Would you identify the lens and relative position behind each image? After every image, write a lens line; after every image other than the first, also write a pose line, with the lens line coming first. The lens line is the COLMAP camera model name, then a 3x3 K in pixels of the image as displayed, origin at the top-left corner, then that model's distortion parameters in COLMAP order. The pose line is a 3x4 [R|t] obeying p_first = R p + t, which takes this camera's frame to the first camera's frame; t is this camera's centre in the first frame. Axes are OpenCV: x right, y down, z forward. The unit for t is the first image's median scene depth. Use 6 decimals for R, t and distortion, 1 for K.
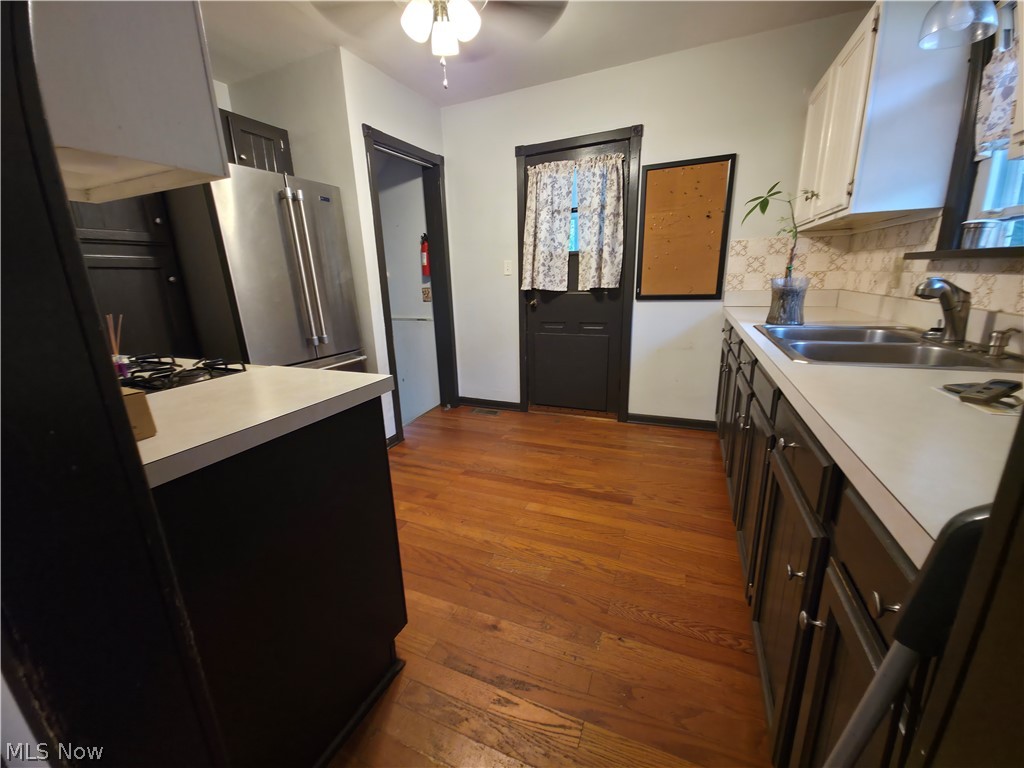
lens RADIAL K [[403.4, 0, 507.8], [0, 403.4, 383.4], [0, 0, 1]] dist [-0.011000, -0.001530]
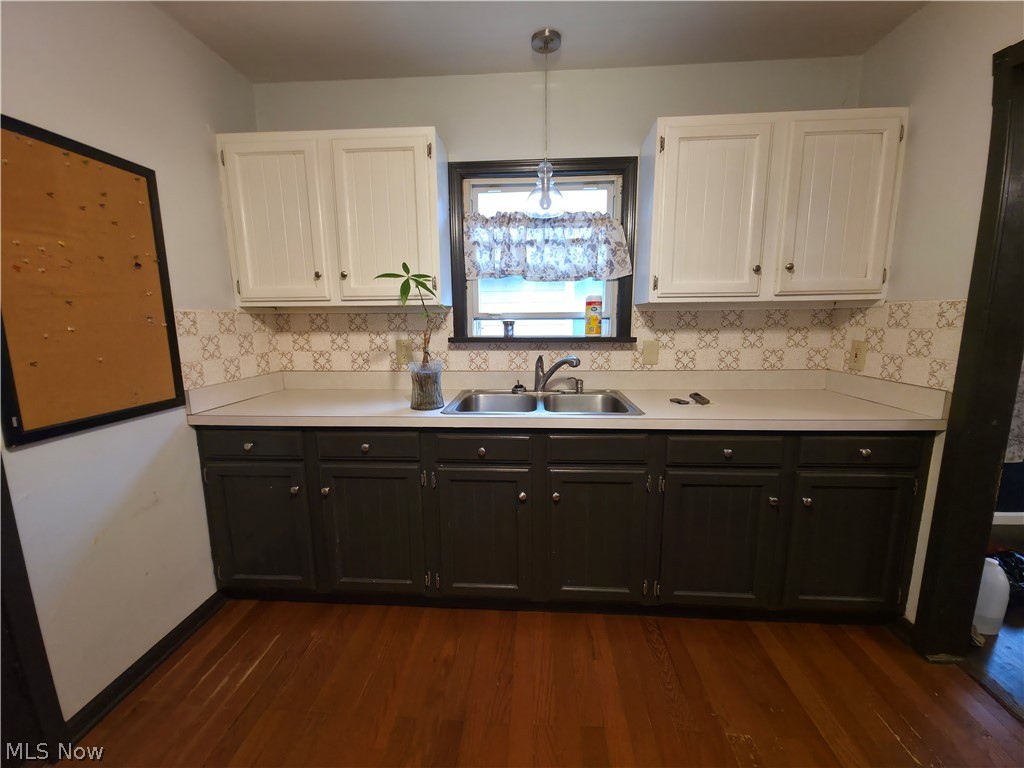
lens RADIAL K [[403.4, 0, 507.7], [0, 403.4, 383.6], [0, 0, 1]] dist [-0.011000, -0.001530]
pose [[-0.331574, -0.107994, 0.937228, -0.198692], [0.264322, 0.943006, 0.202172, -0.248211], [-0.905645, 0.314765, -0.284131, 0.772655]]
